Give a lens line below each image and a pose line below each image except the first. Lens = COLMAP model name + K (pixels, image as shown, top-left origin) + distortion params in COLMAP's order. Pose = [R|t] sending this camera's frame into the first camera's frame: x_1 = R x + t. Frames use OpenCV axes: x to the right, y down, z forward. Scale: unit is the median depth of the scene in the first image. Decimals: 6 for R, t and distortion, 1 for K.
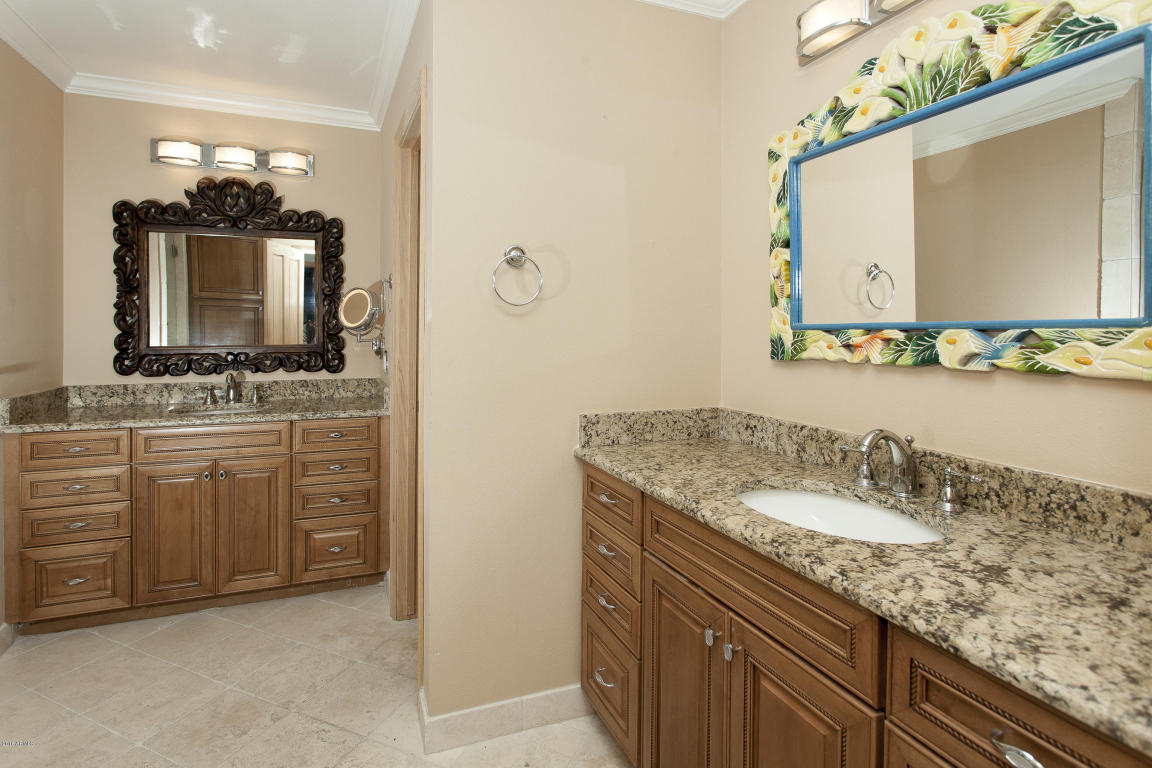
lens RADIAL K [[571.6, 0, 576.2], [0, 571.6, 329.7], [0, 0, 1]] dist [-0.000297, 0.001421]
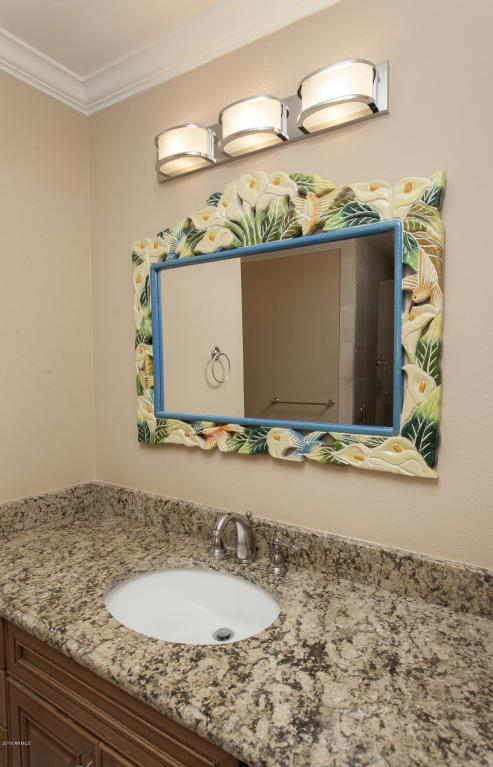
lens RADIAL K [[416.7, 0, 270.2], [0, 416.7, 384.6], [0, 0, 1]] dist [-0.013176, 0.001378]
pose [[0.812253, -0.038517, 0.582032, 0.108675], [0.005256, 0.998260, 0.058726, -0.149362], [-0.583281, -0.044641, 0.811043, 0.260407]]
